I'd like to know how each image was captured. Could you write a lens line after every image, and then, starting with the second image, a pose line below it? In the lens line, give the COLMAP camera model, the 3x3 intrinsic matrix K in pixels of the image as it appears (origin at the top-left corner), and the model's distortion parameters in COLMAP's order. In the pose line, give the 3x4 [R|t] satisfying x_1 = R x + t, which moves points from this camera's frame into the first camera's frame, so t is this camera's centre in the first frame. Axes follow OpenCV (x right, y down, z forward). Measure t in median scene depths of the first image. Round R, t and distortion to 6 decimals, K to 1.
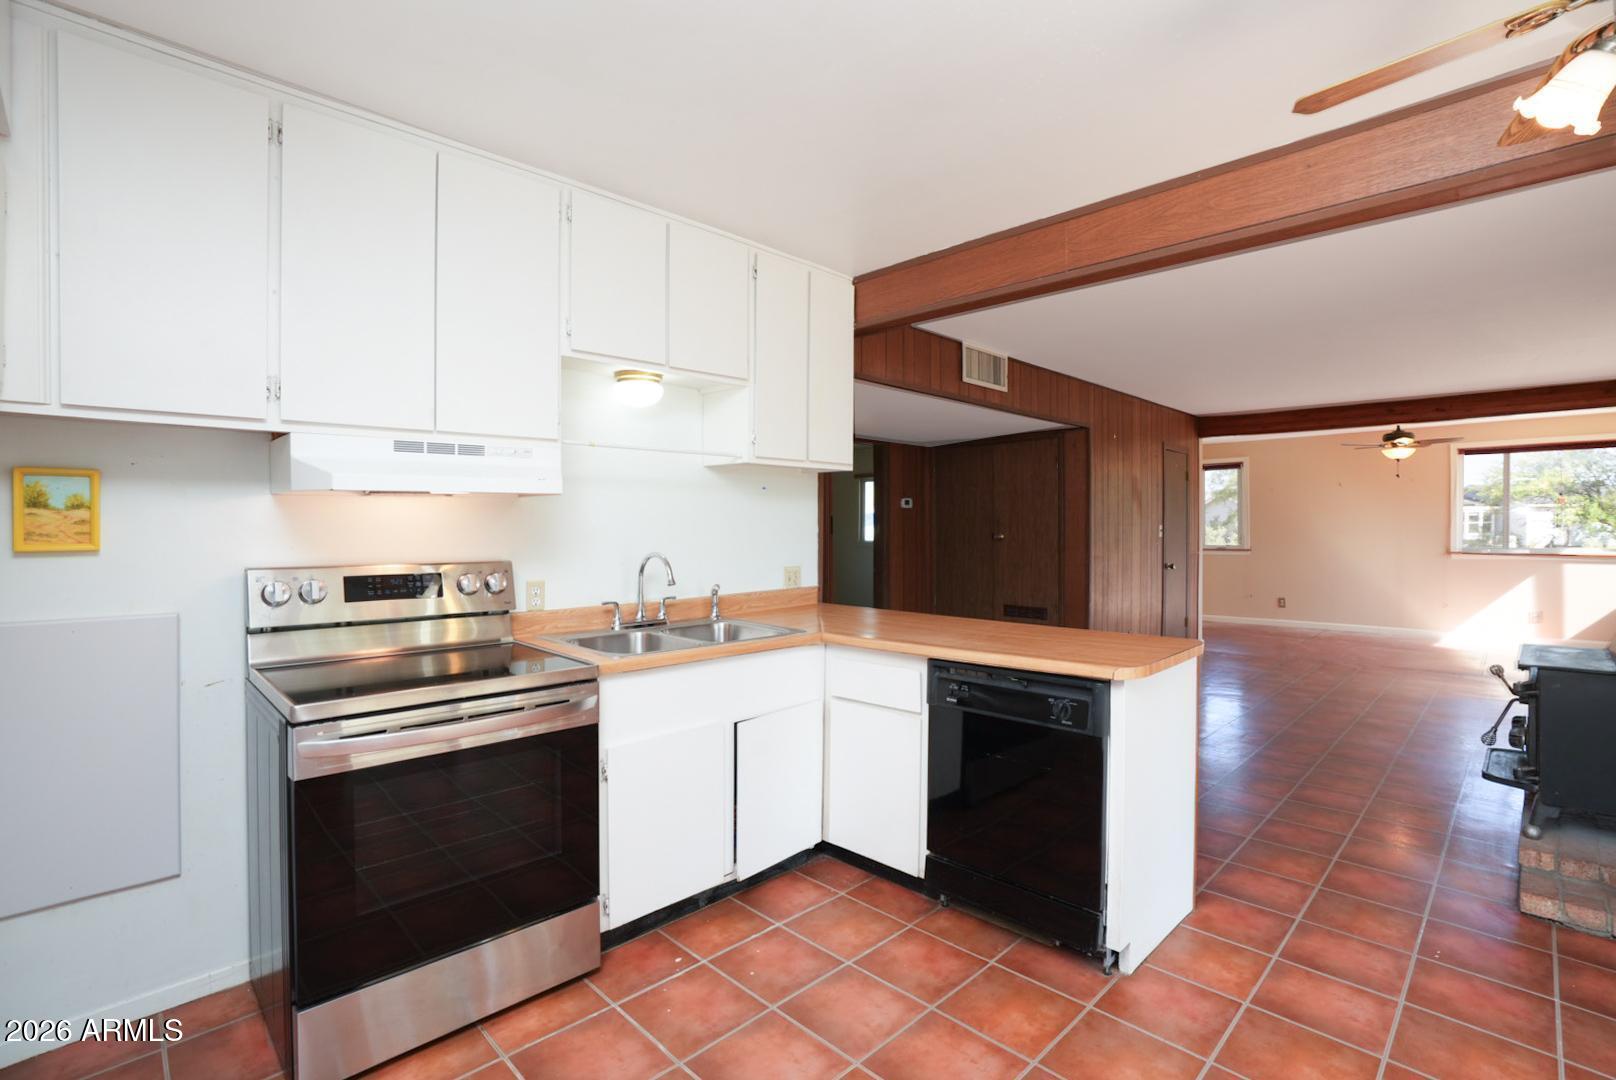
lens RADIAL K [[745.2, 0, 799.8], [0, 745.2, 533.6], [0, 0, 1]] dist [-0.029927, 0.000053]
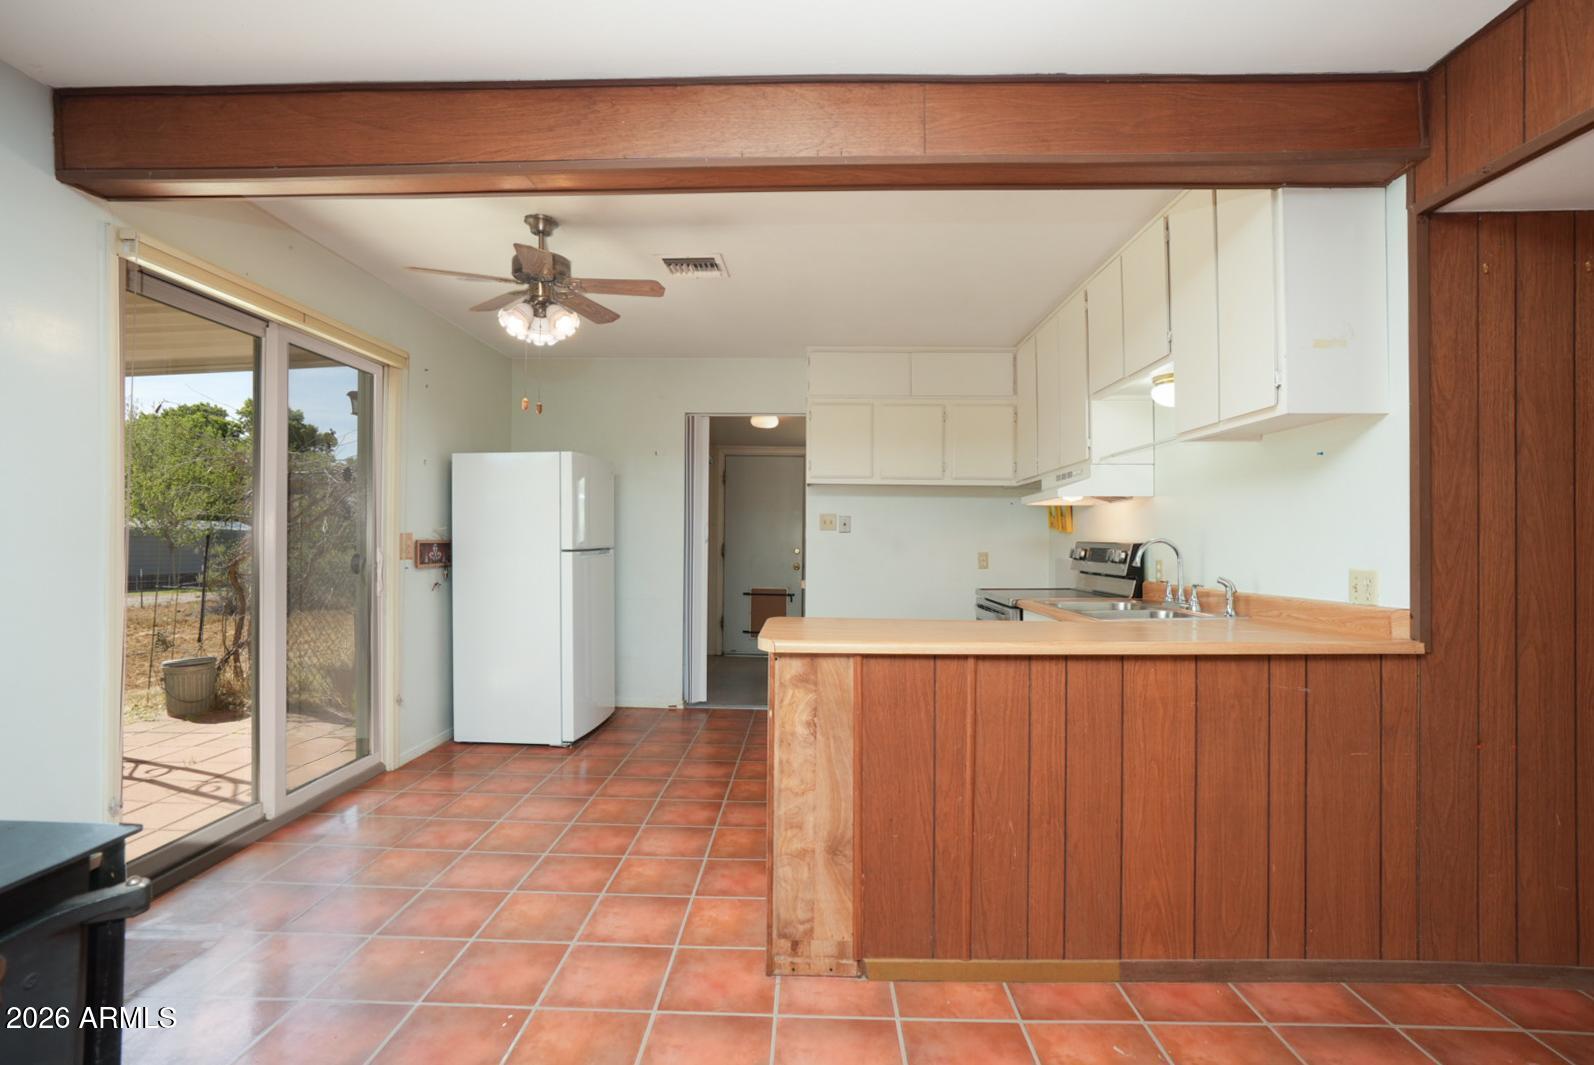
lens RADIAL K [[739.9, 0, 797.0], [0, 739.9, 532.5], [0, 0, 1]] dist [-0.084944, -0.000009]
pose [[-0.718129, -0.009199, -0.695849, 1.102151], [-0.010879, 0.999939, -0.001992, 0.029567], [0.695825, 0.006139, -0.718185, 1.639164]]
